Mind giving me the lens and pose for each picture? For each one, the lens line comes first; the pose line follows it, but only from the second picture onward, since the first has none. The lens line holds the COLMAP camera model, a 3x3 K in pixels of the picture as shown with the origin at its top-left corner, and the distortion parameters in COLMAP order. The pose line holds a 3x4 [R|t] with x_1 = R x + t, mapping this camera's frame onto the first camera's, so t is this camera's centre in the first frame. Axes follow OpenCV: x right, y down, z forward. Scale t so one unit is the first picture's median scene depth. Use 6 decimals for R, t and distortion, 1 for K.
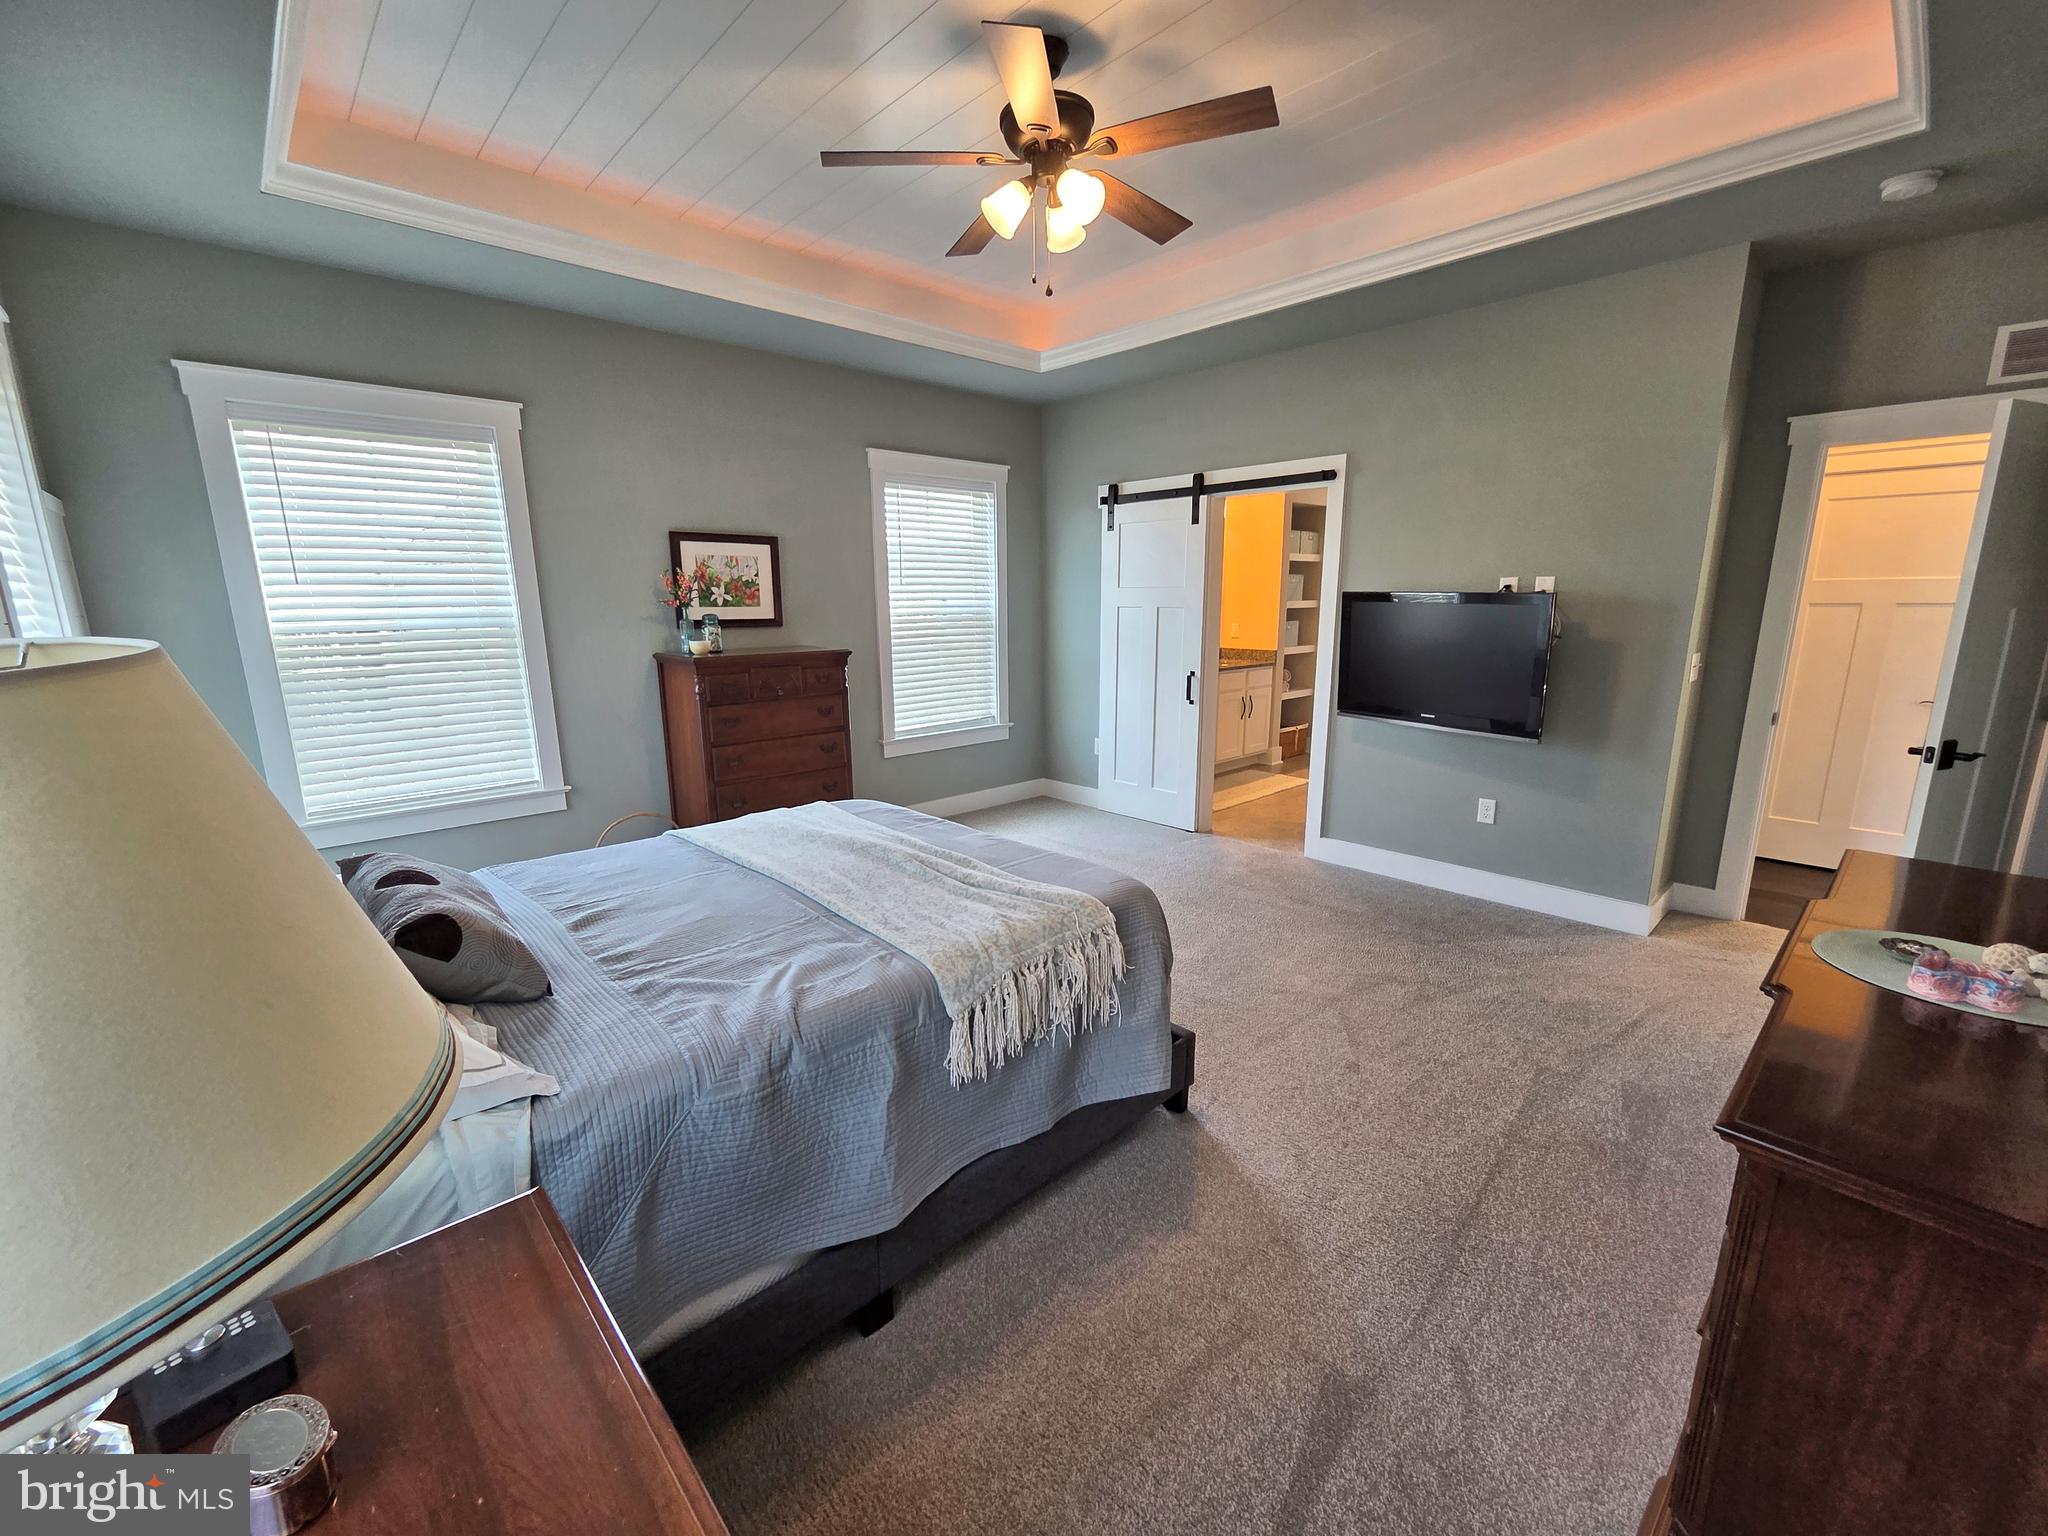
lens RADIAL K [[841.1, 0, 1023.5], [0, 841.1, 774.2], [0, 0, 1]] dist [-0.002144, -0.000487]
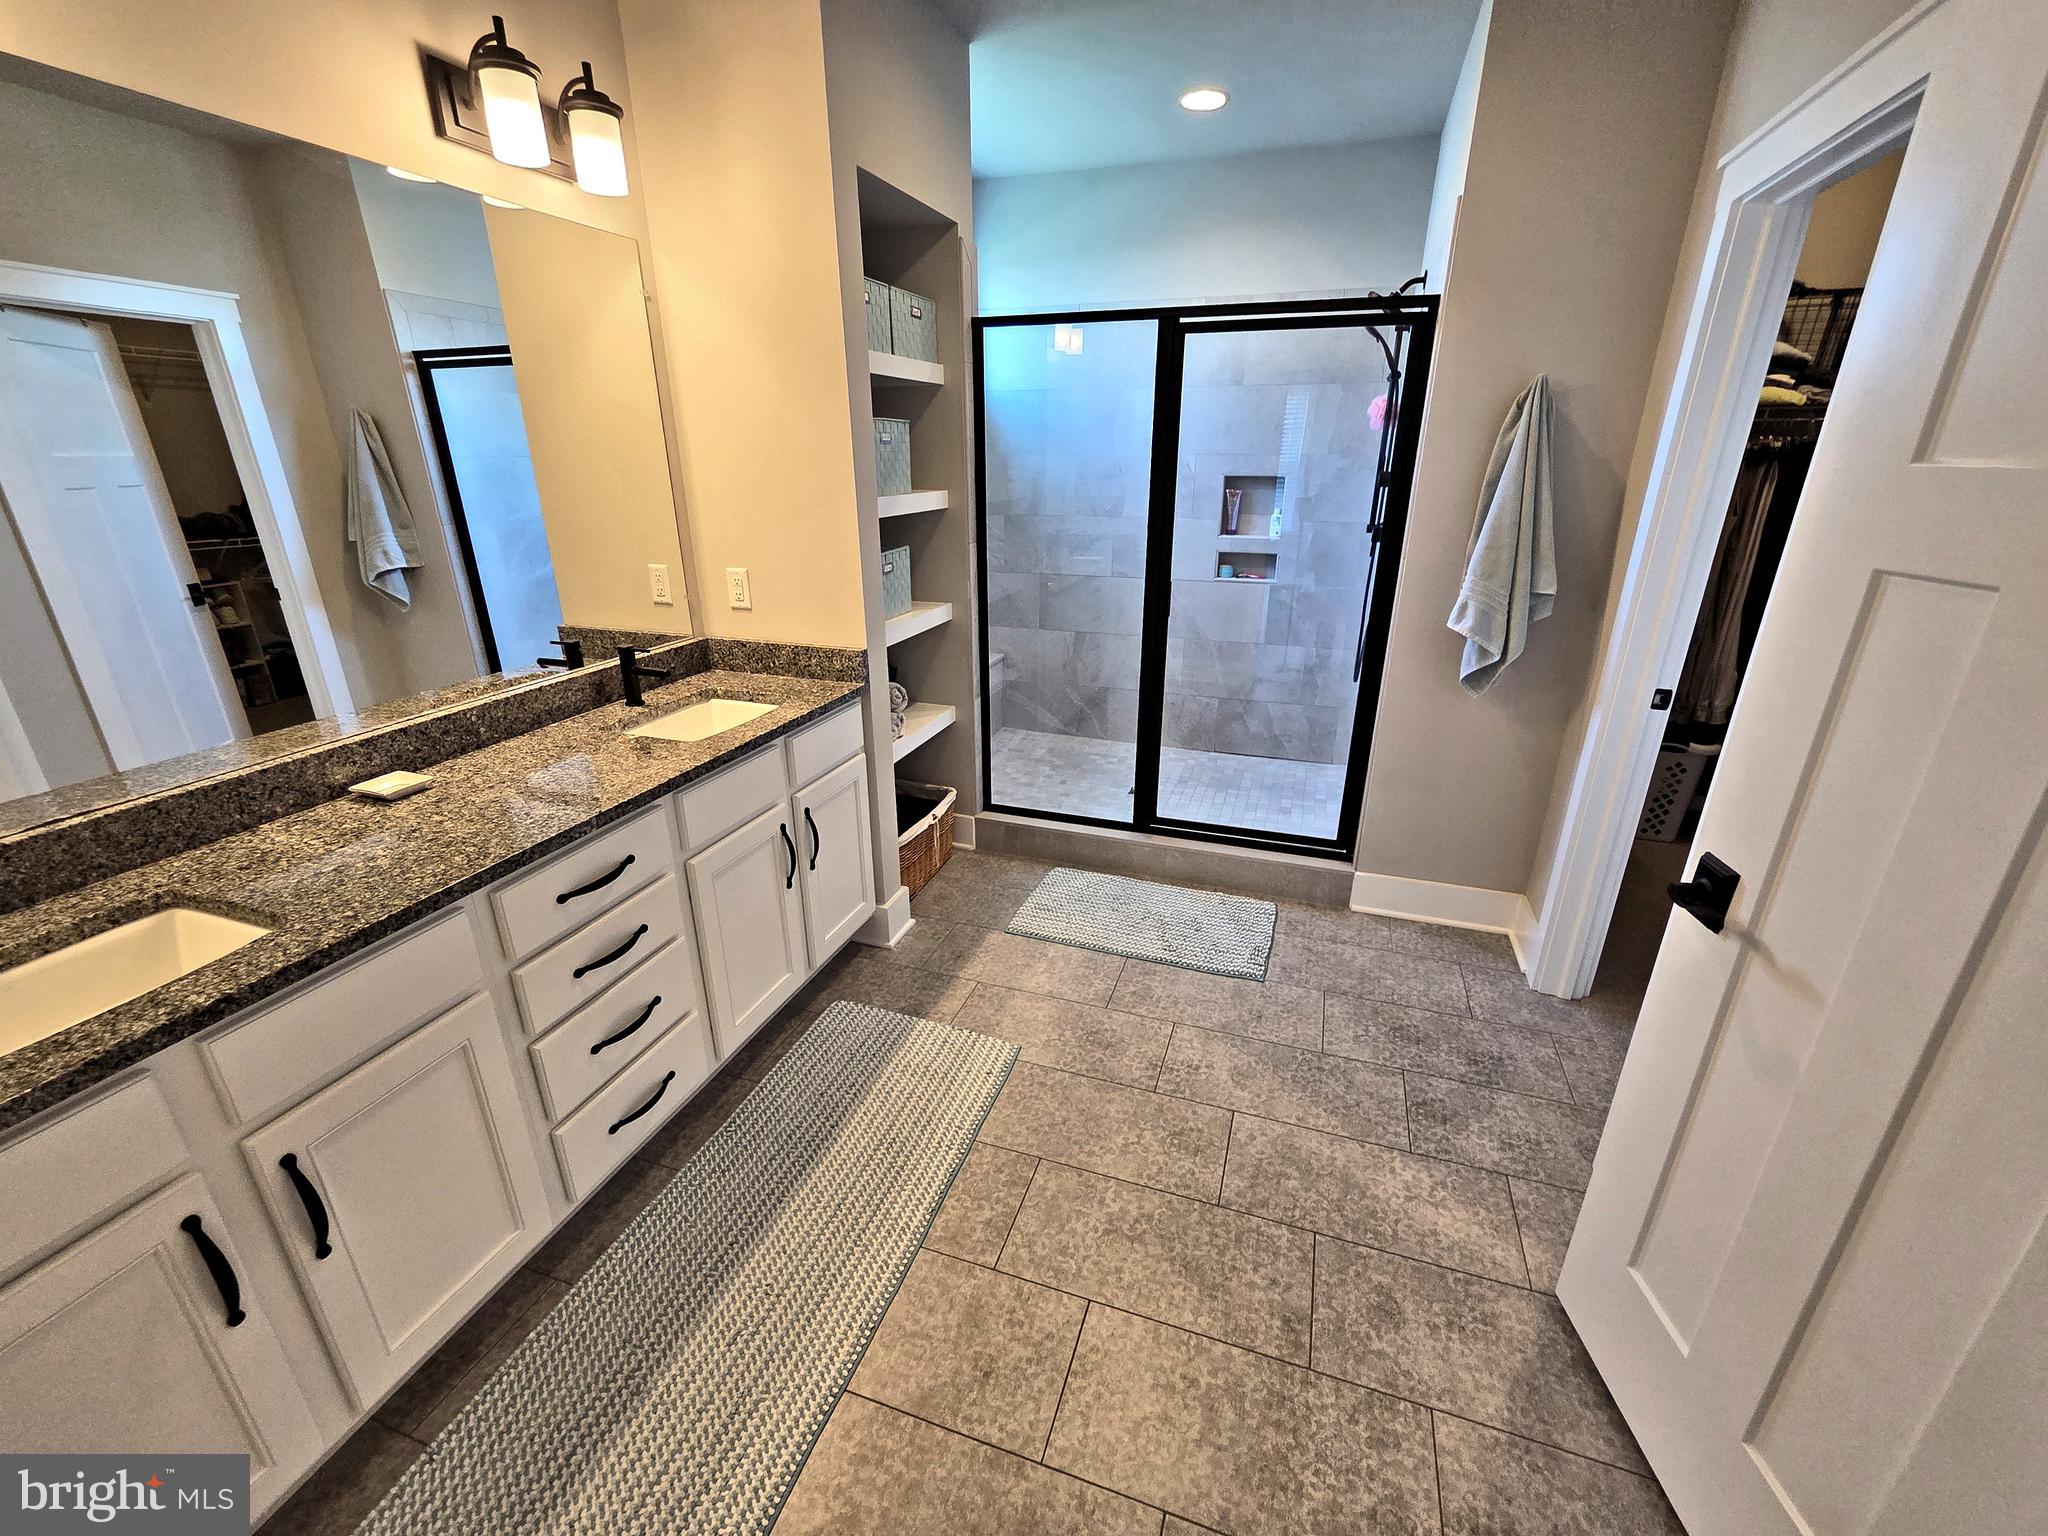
lens RADIAL K [[841.1, 0, 1028.0], [0, 841.1, 764.8], [0, 0, 1]] dist [-0.002144, -0.000487]
pose [[0.881569, -0.161860, 0.443438, 0.195213], [0.092079, 0.980296, 0.174763, -0.151815], [-0.462987, -0.113234, 0.879102, 0.648669]]
